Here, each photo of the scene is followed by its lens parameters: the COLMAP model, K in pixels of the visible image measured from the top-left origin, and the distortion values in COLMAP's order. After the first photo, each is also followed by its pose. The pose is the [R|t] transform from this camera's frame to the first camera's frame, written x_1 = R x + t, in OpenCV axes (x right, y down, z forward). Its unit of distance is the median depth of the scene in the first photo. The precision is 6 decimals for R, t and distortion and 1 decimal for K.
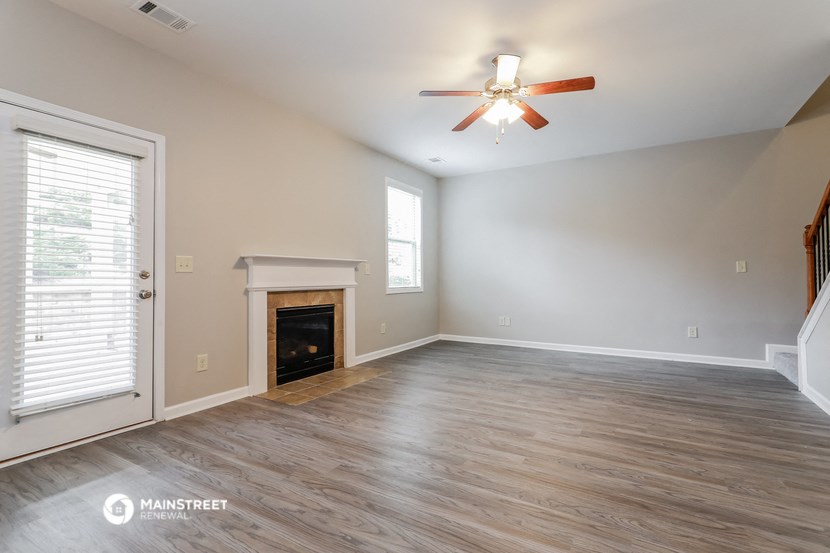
lens RADIAL K [[392.7, 0, 419.7], [0, 392.7, 274.3], [0, 0, 1]] dist [-0.001355, -0.000620]
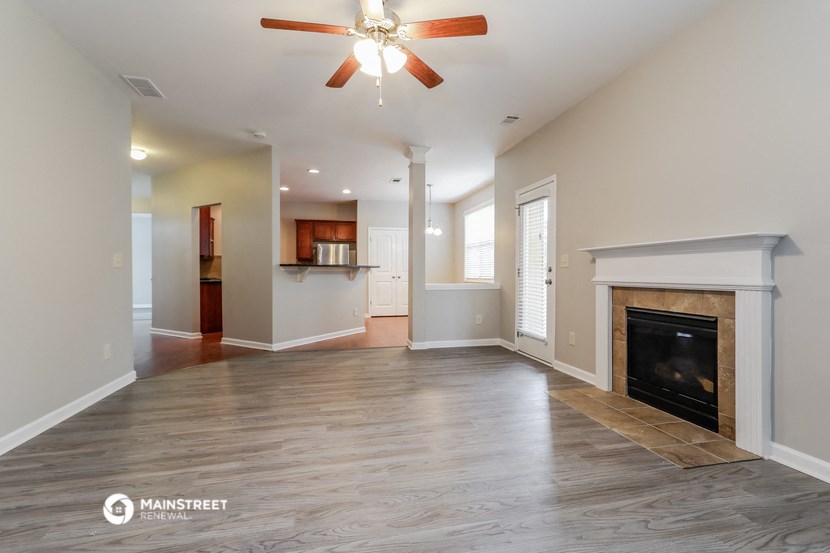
lens RADIAL K [[392.7, 0, 419.4], [0, 392.7, 274.3], [0, 0, 1]] dist [-0.001355, -0.000620]
pose [[-0.714749, 0.006991, -0.699346, 0.655338], [0.011080, 0.999938, -0.001328, 0.013906], [0.699294, -0.008698, -0.714782, 1.506822]]
